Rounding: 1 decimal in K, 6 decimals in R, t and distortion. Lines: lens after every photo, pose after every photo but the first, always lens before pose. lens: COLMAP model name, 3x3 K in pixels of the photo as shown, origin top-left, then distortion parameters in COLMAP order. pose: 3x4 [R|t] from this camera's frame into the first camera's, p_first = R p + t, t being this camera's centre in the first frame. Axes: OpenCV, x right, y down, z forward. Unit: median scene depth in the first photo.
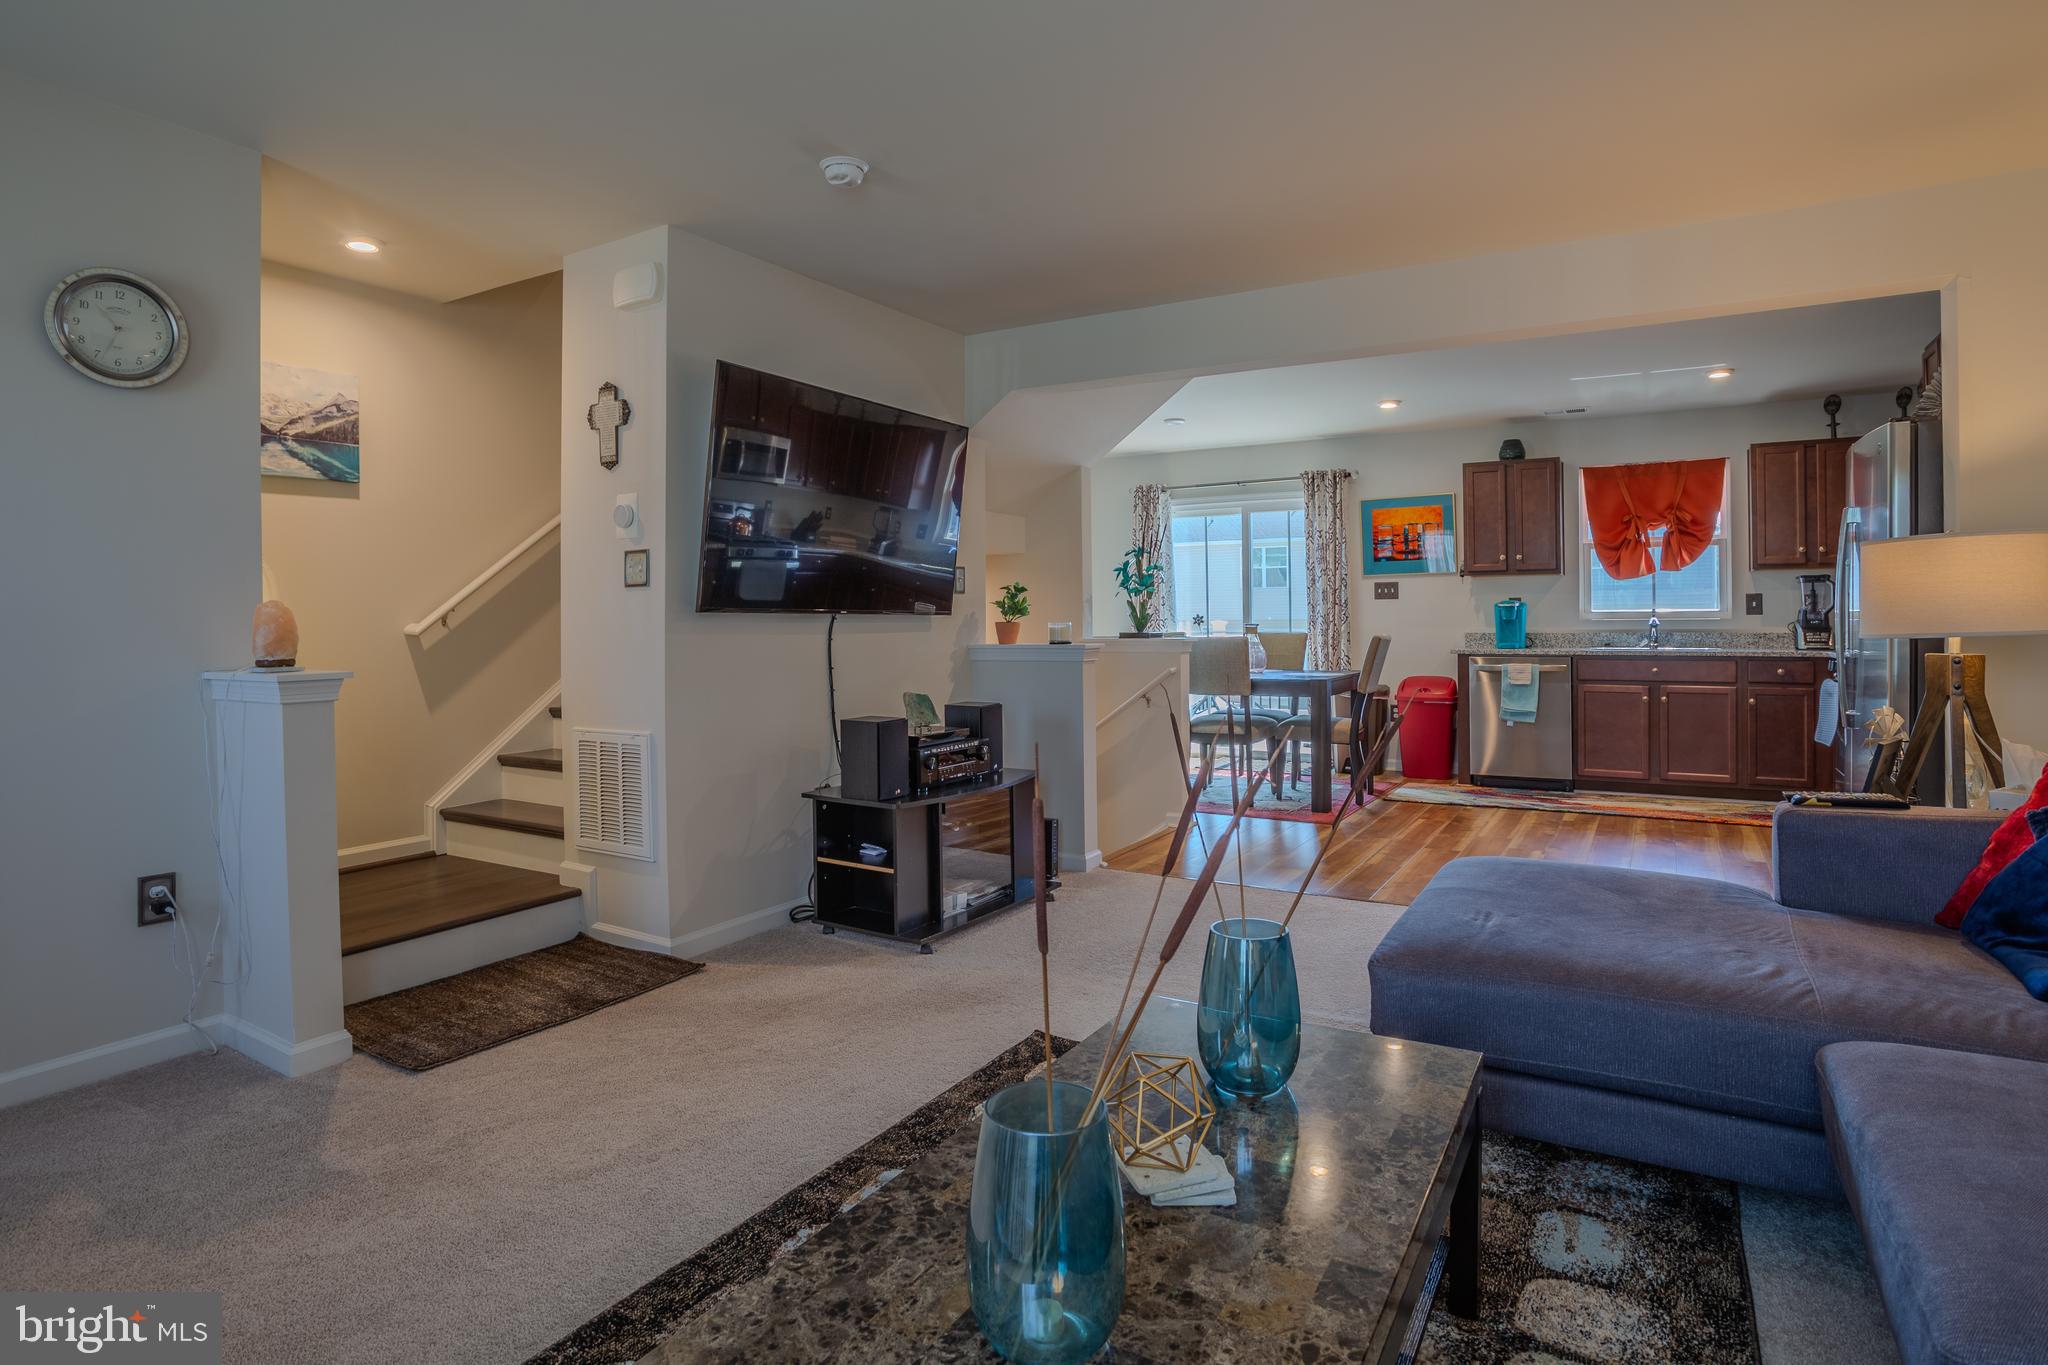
lens RADIAL K [[1089.5, 0, 1013.0], [0, 1089.5, 611.3], [0, 0, 1]] dist [-0.064629, 0.017280]
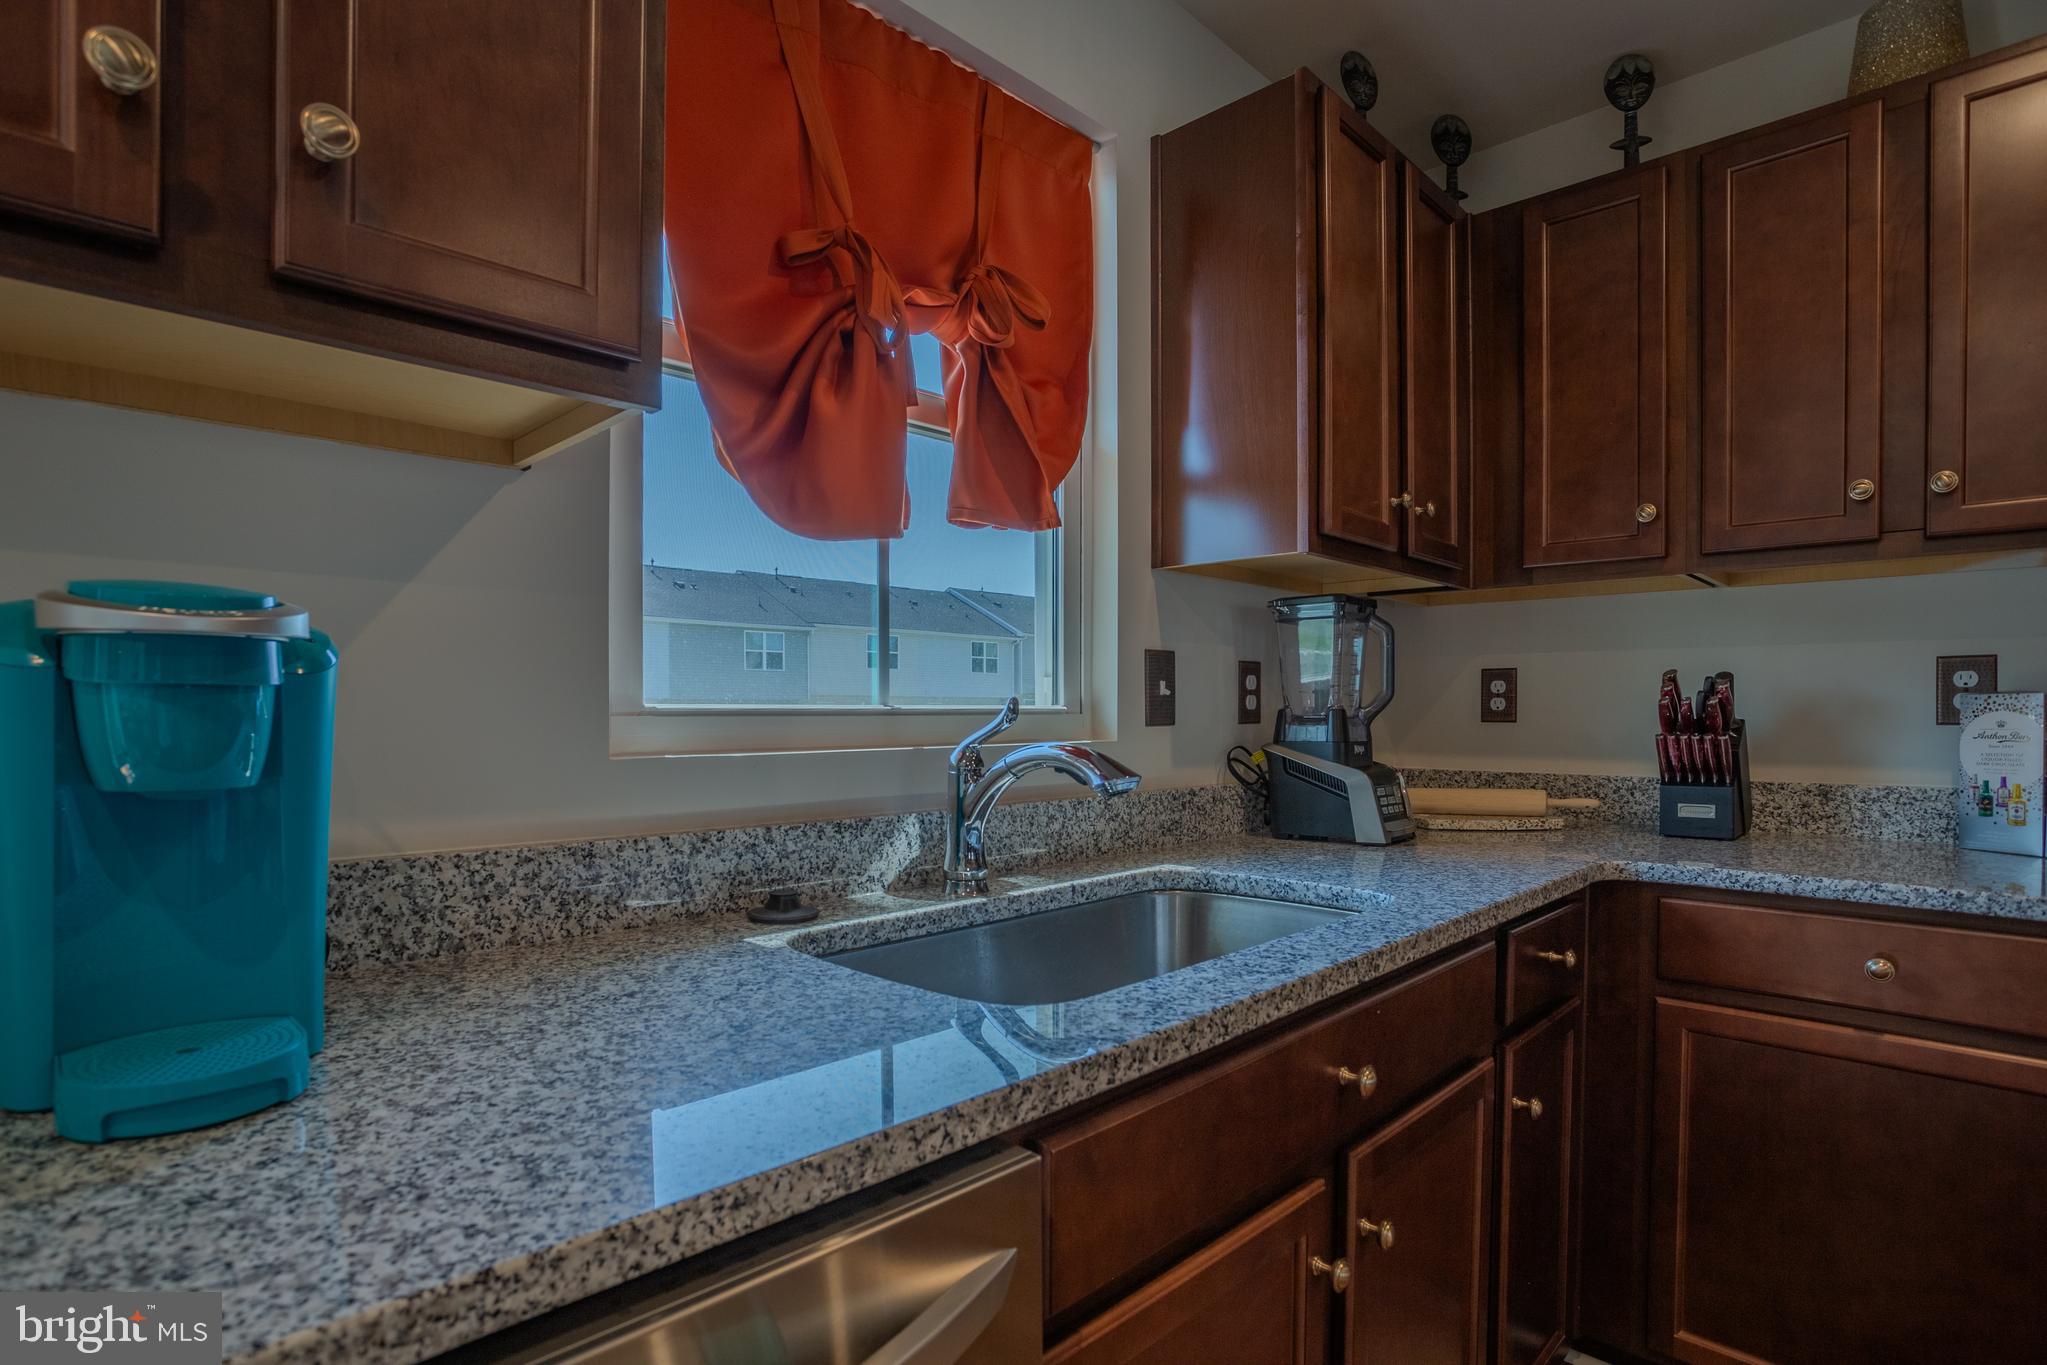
lens RADIAL K [[1016.1, 0, 998.1], [0, 1016.1, 739.6], [0, 0, 1]] dist [-0.063166, 0.024784]
pose [[0.245748, -0.019917, 0.969129, 0.425223], [-0.004484, 0.999755, 0.021683, 0.001170], [-0.969323, -0.009674, 0.245598, 0.972545]]
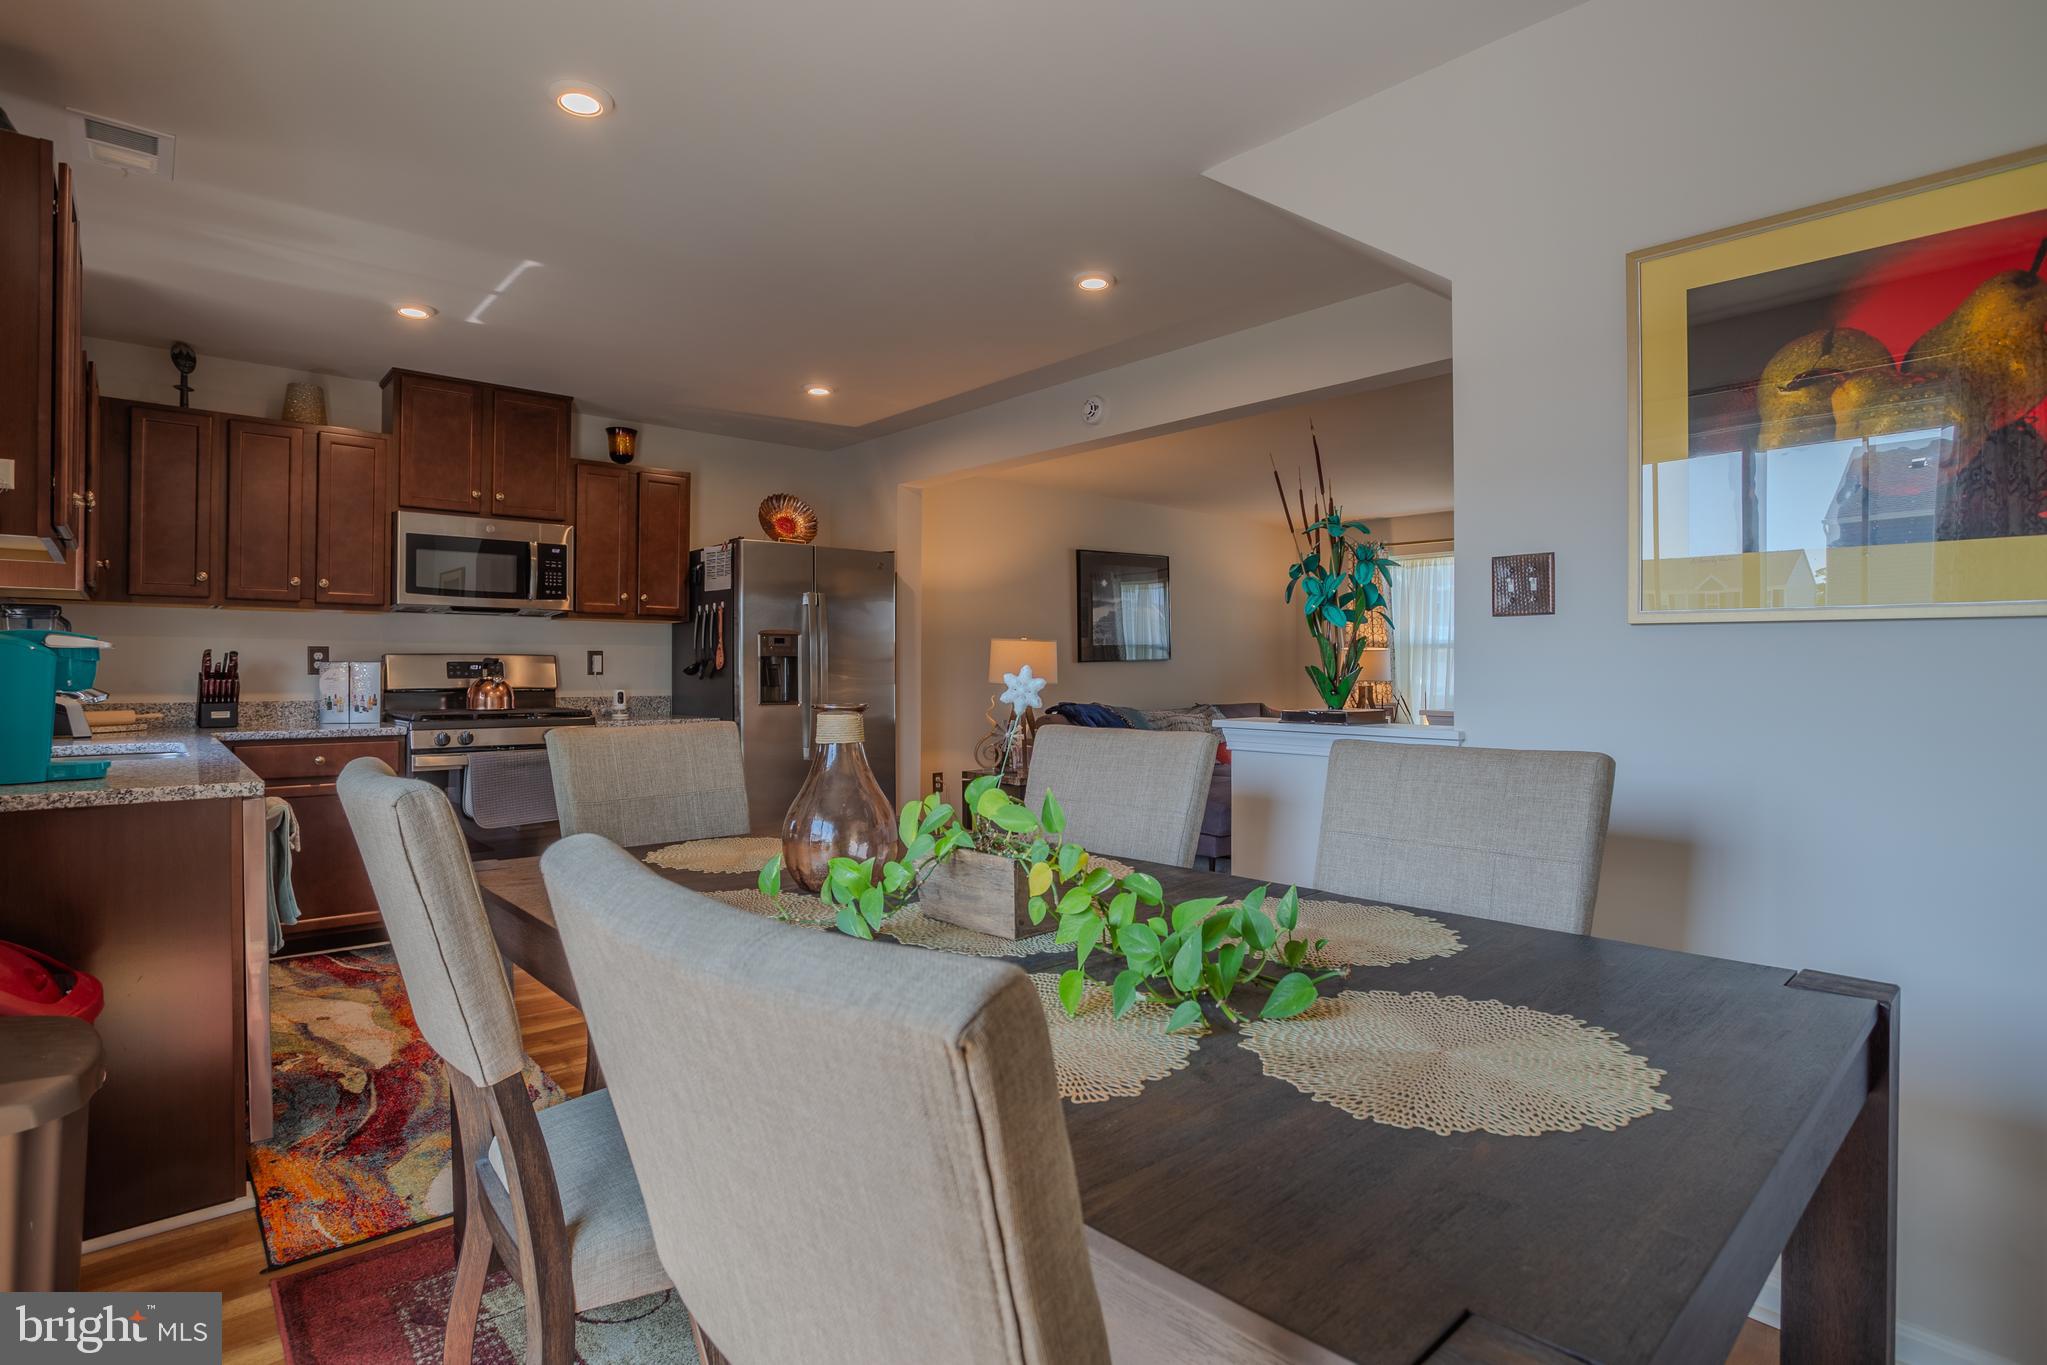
lens RADIAL K [[1016.1, 0, 1021.6], [0, 1016.1, 679.4], [0, 0, 1]] dist [-0.063166, 0.024784]
pose [[-0.957574, 0.002551, 0.288177, 0.108524], [0.003433, 0.999991, 0.002554, 0.004869], [-0.288168, 0.003435, -0.957574, 1.278401]]
